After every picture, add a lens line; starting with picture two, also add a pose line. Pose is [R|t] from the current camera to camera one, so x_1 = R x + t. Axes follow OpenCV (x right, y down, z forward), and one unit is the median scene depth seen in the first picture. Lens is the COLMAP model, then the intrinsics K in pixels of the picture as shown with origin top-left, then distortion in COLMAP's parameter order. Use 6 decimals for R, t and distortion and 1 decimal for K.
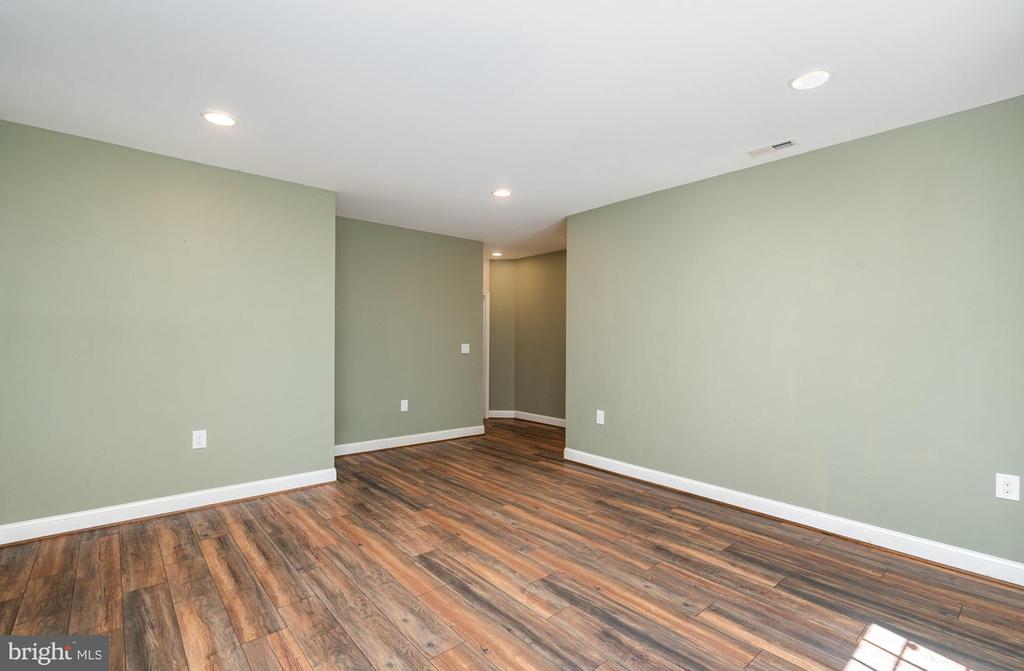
lens RADIAL K [[464.7, 0, 508.3], [0, 464.7, 341.6], [0, 0, 1]] dist [-0.001846, 0.000091]
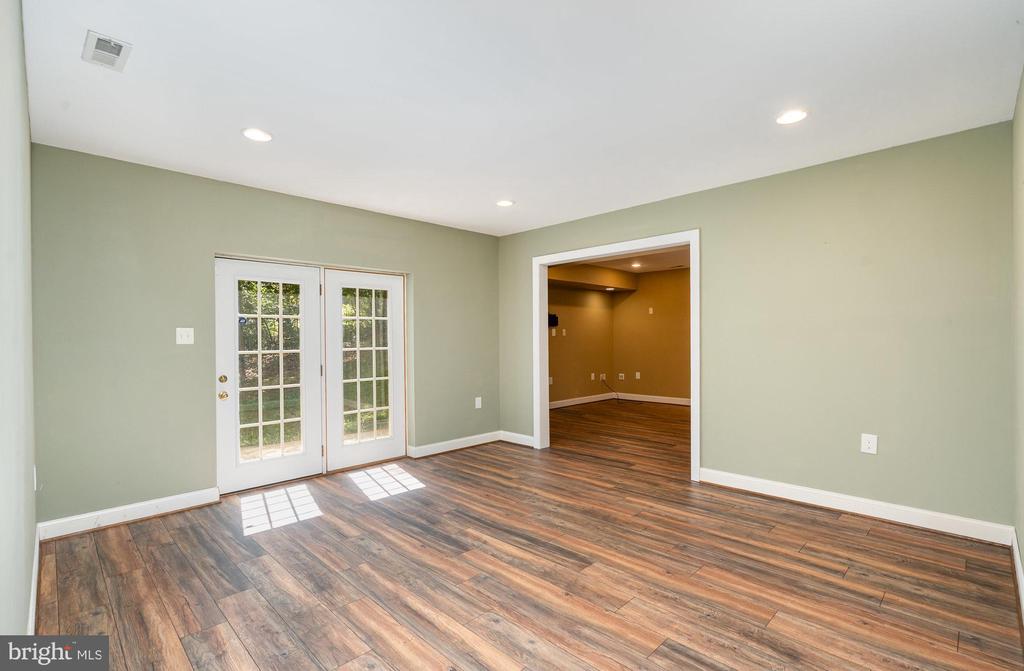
lens RADIAL K [[464.7, 0, 508.3], [0, 464.7, 341.6], [0, 0, 1]] dist [-0.001846, 0.000091]
pose [[-0.997652, 0.002051, -0.068460, 0.047480], [0.001184, 0.999919, 0.012710, -0.014576], [0.068480, 0.012599, -0.997573, 1.990397]]
